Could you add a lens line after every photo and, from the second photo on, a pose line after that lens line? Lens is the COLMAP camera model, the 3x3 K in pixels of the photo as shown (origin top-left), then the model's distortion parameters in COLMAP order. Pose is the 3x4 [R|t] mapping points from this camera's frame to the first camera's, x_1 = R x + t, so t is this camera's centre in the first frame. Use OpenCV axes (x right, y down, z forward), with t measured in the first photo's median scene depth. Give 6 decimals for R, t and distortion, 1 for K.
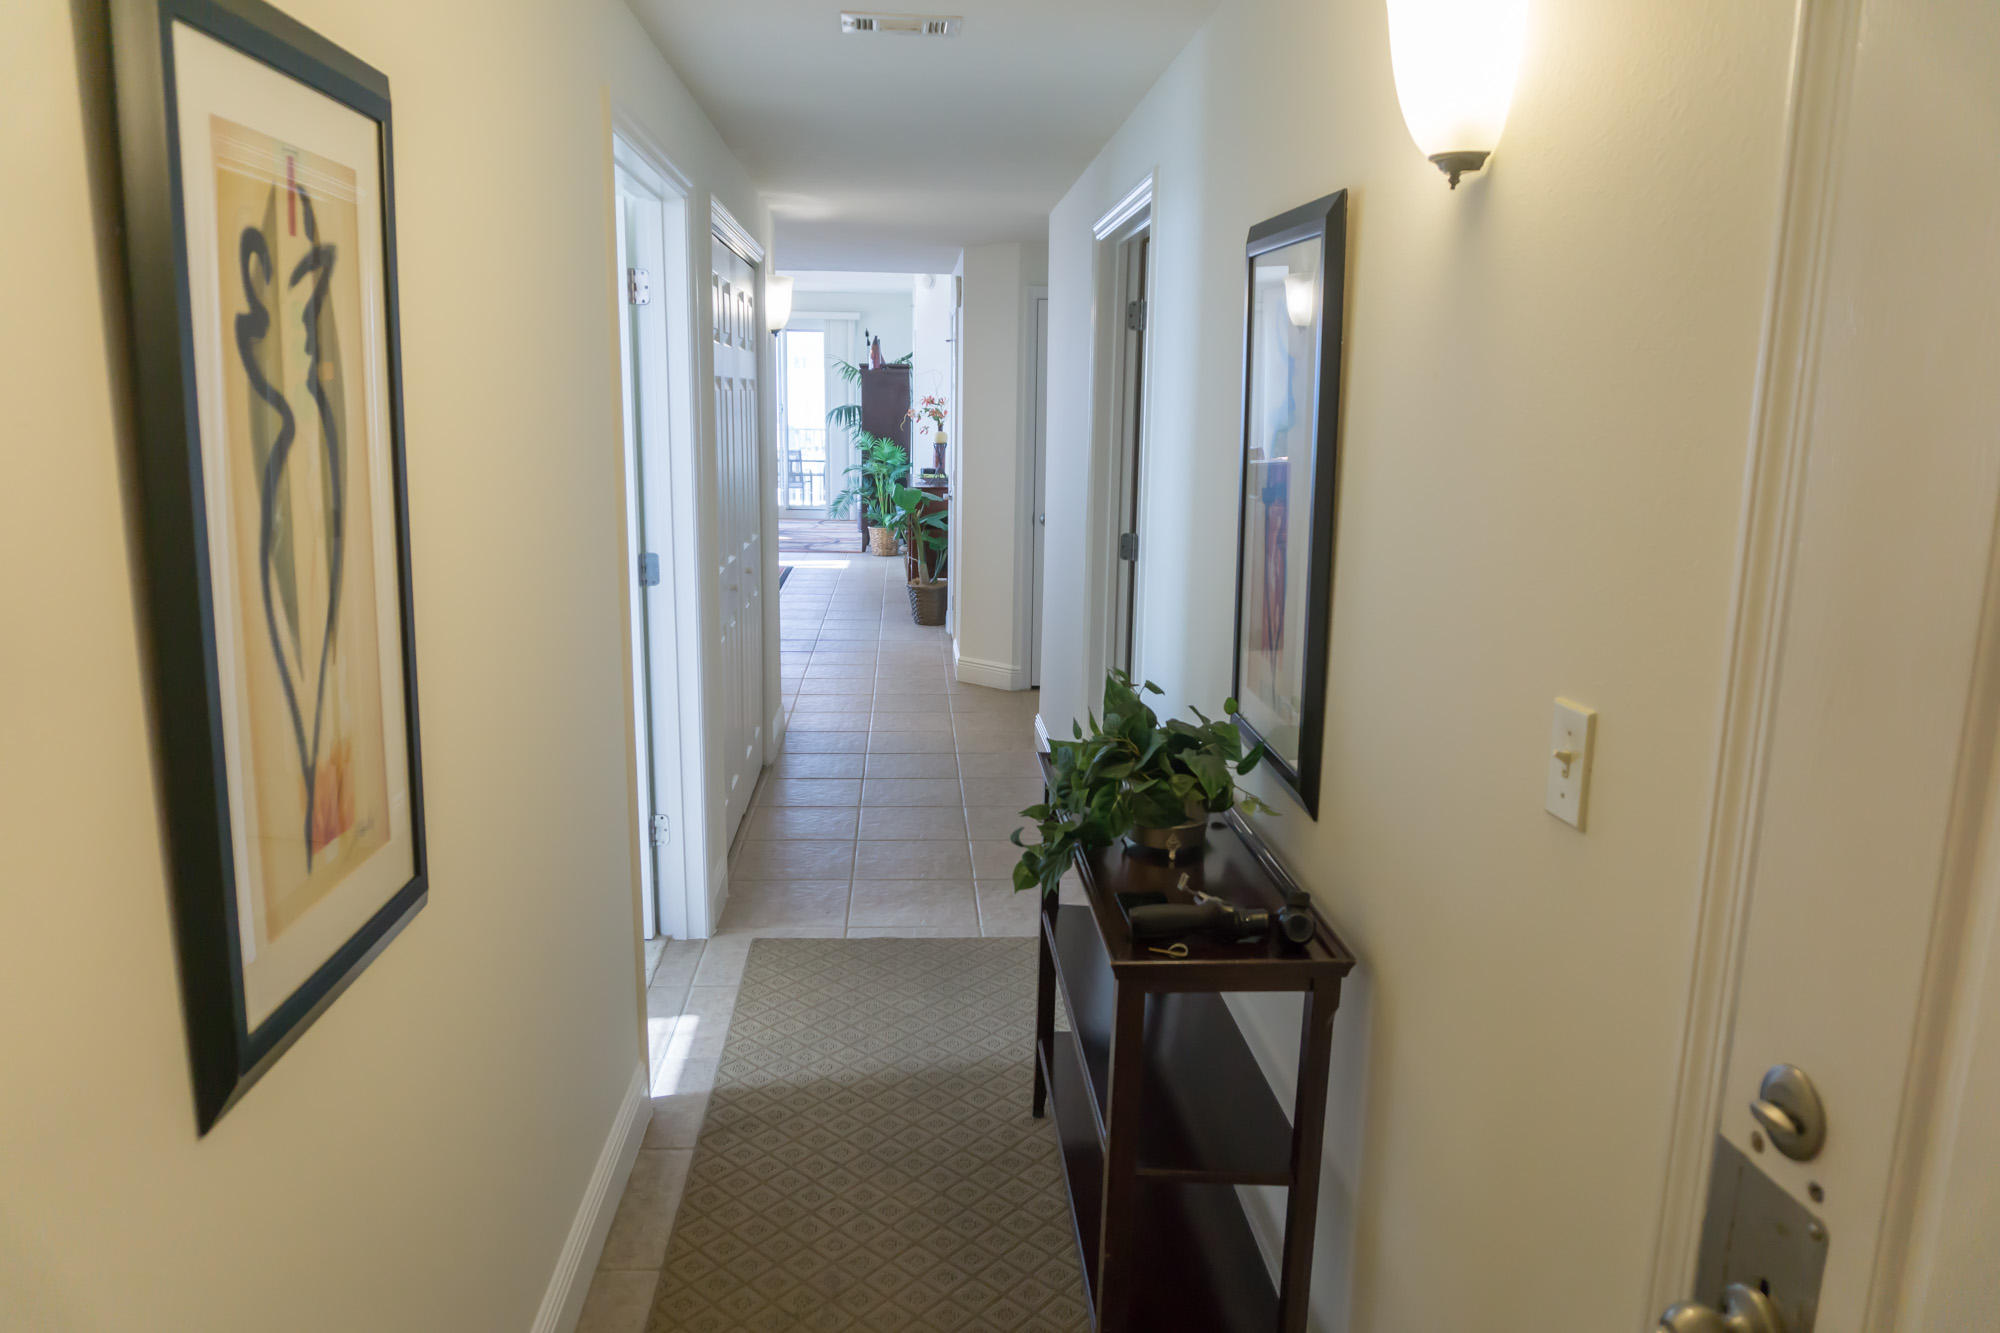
lens RADIAL K [[1342.3, 0, 998.8], [0, 1342.3, 660.9], [0, 0, 1]] dist [-0.017175, -0.002071]
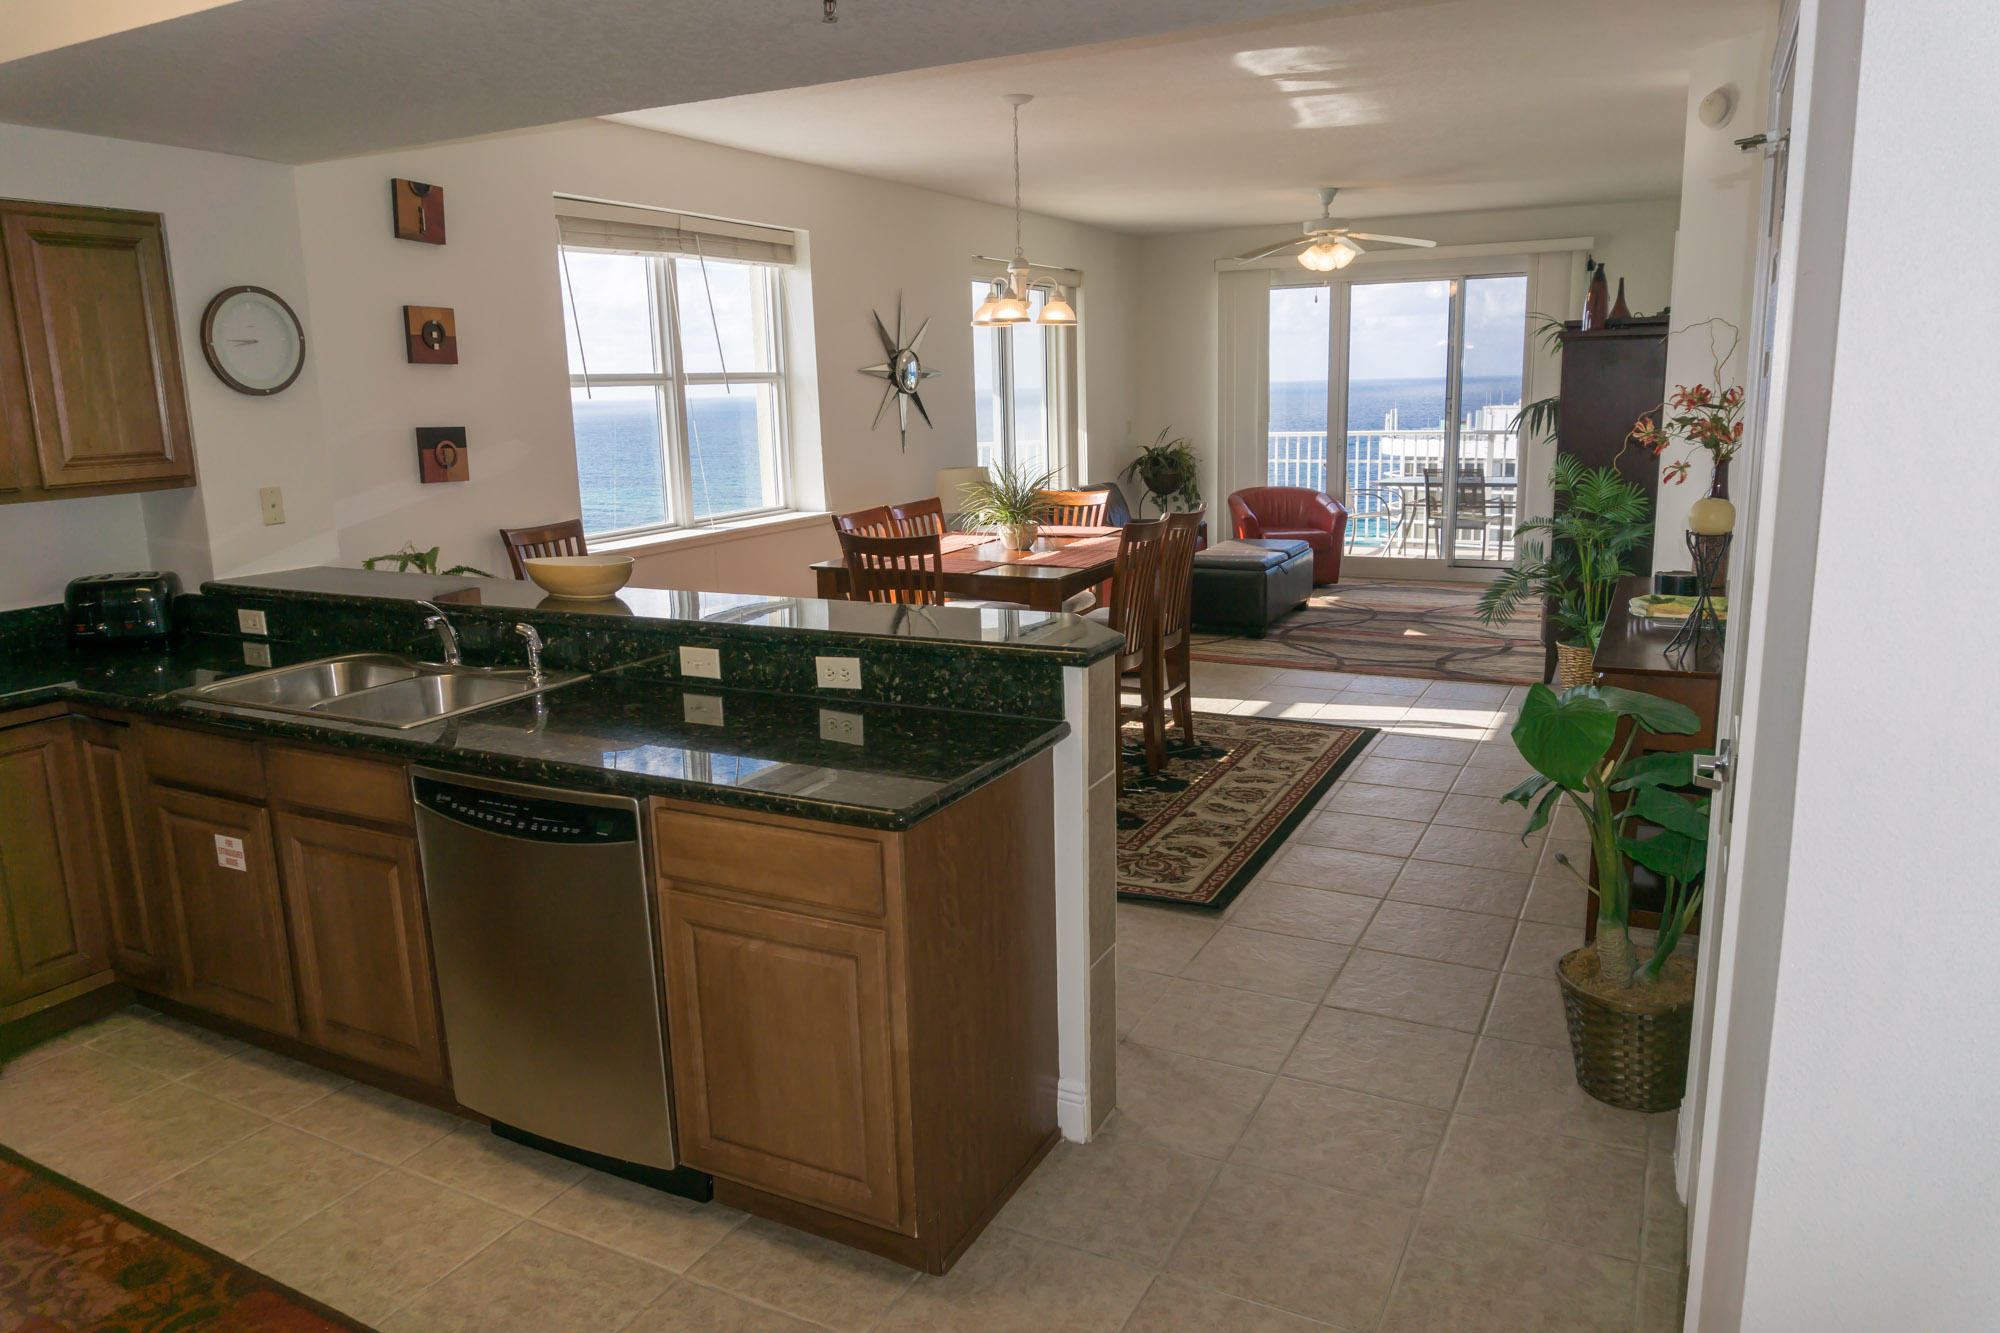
lens RADIAL K [[1342.3, 0, 1000.2], [0, 1342.3, 665.5], [0, 0, 1]] dist [-0.017175, -0.002071]
pose [[0.854826, 0.068122, -0.514424, -0.015985], [-0.059619, 0.997674, 0.033046, -0.095506], [0.515479, 0.002421, 0.856899, 0.457762]]
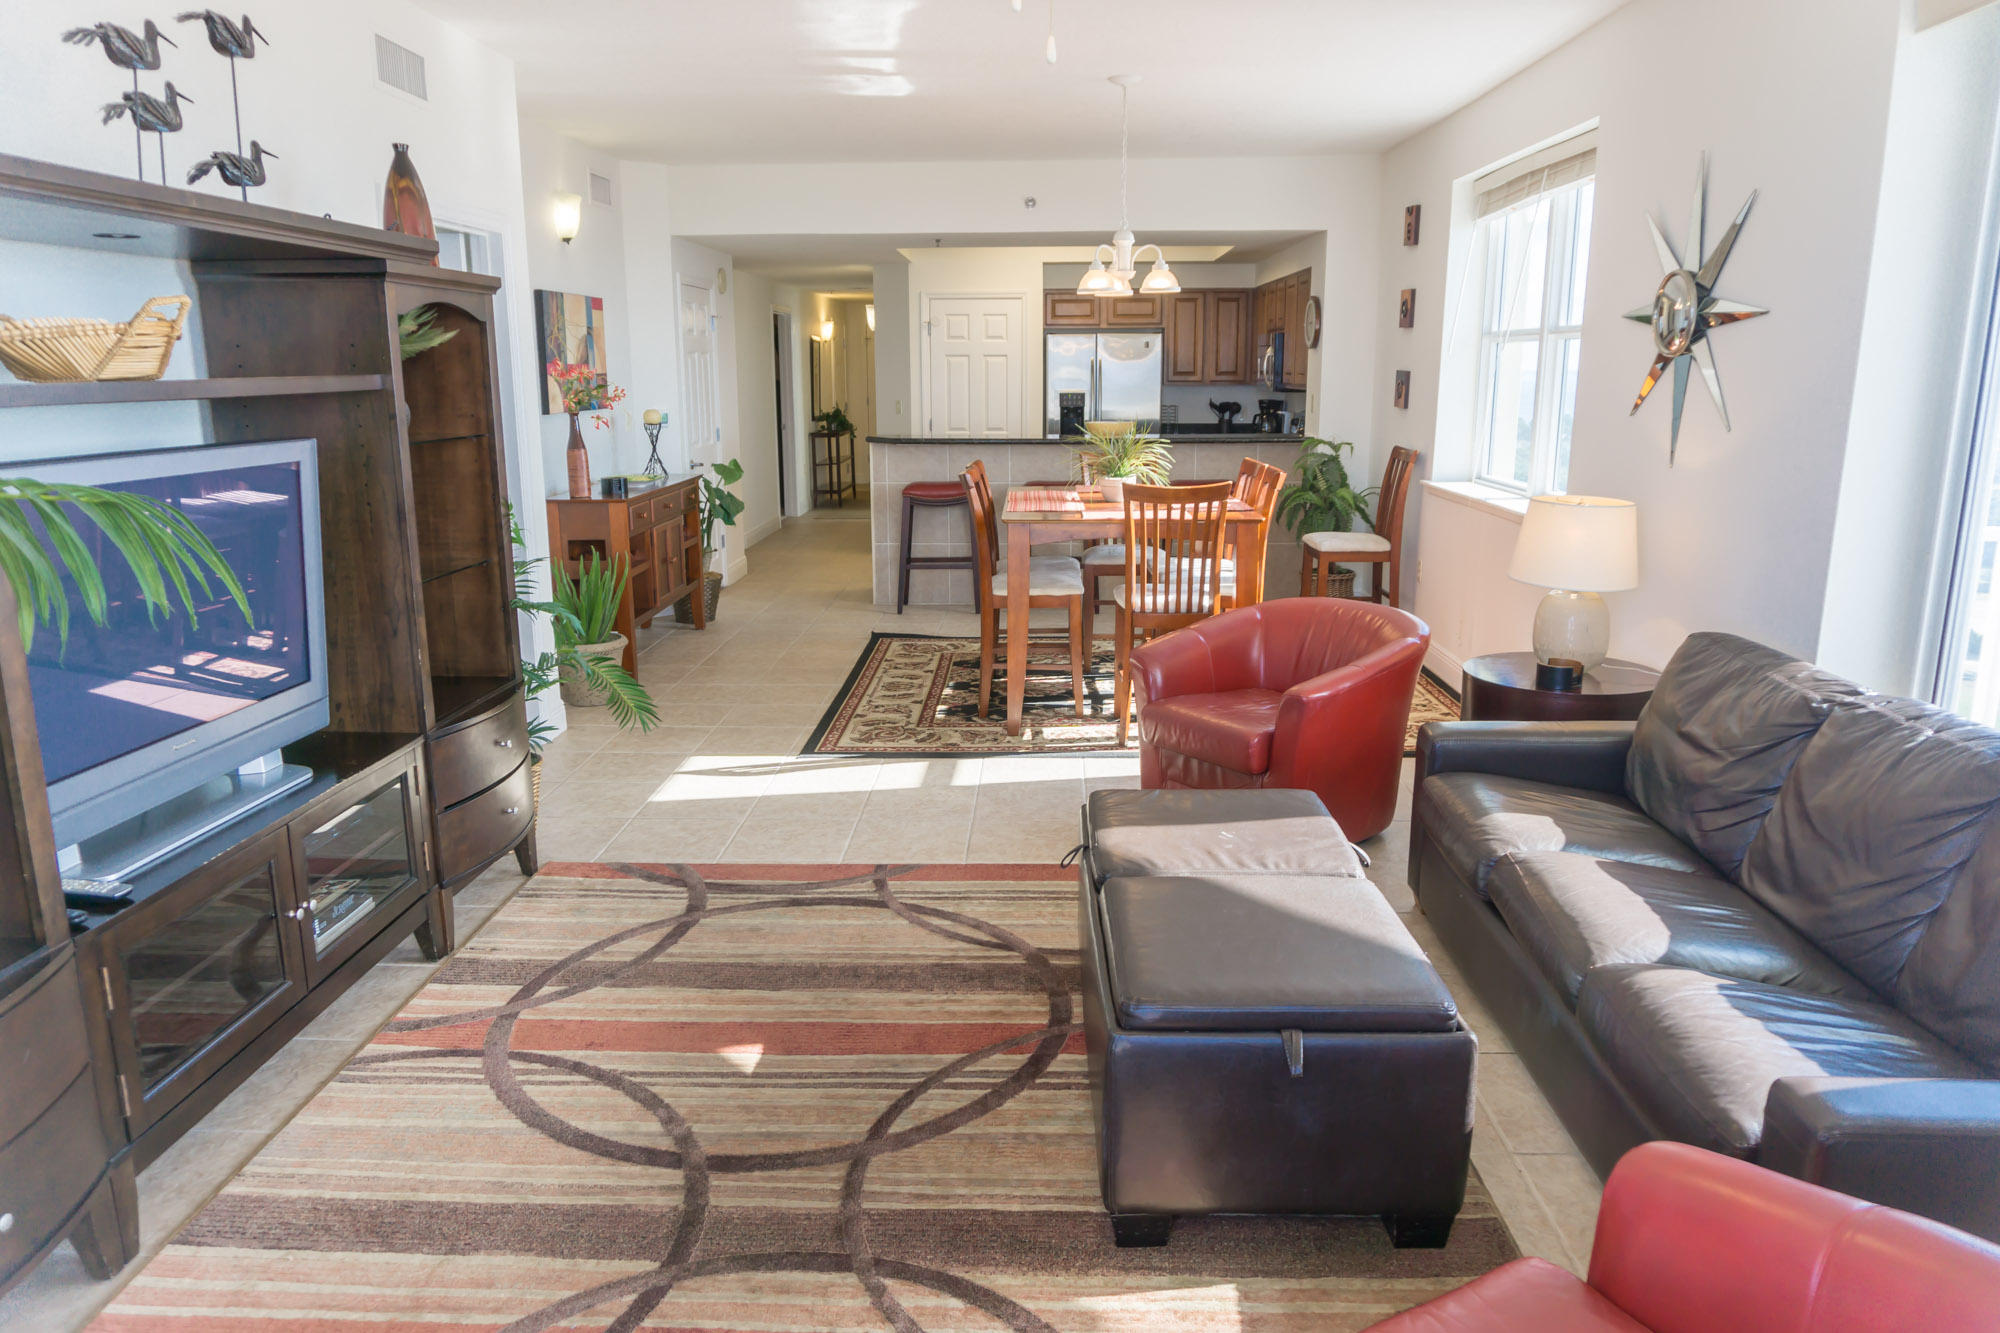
lens RADIAL K [[1342.3, 0, 997.5], [0, 1342.3, 664.4], [0, 0, 1]] dist [-0.017175, -0.002071]
pose [[-0.993858, -0.036820, 0.104356, -0.246156], [0.008129, 0.916182, 0.400680, -0.256373], [-0.110363, 0.399068, -0.910256, 1.289665]]
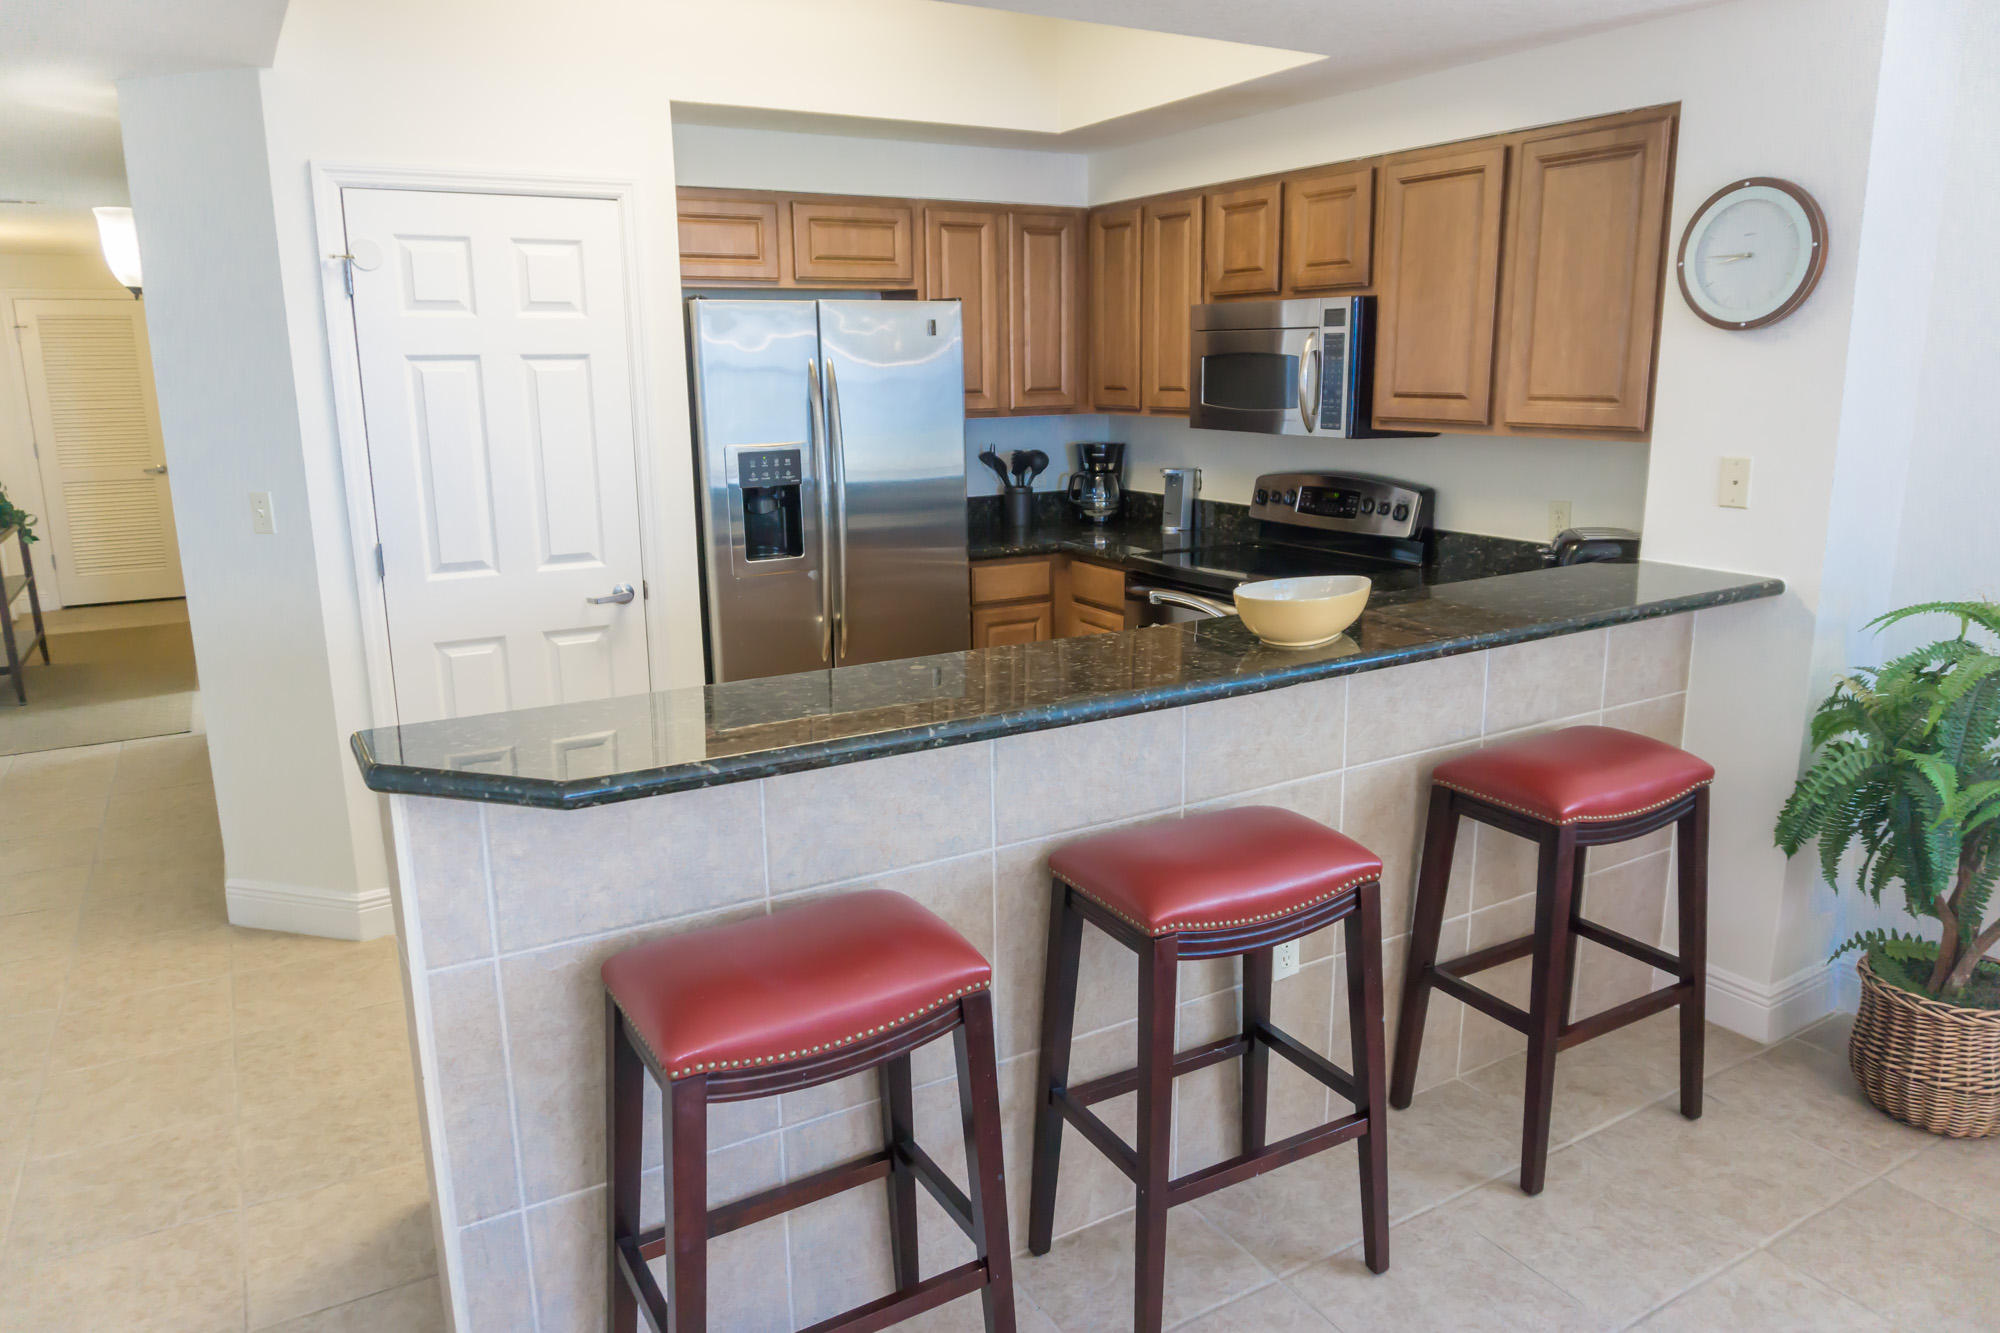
lens RADIAL K [[1342.3, 0, 998.8], [0, 1342.3, 675.1], [0, 0, 1]] dist [-0.017175, -0.002071]
pose [[-0.903618, 0.093267, -0.418062, -0.113538], [-0.084196, 0.918291, 0.386849, -0.160986], [0.419983, 0.384763, -0.821931, 0.790023]]
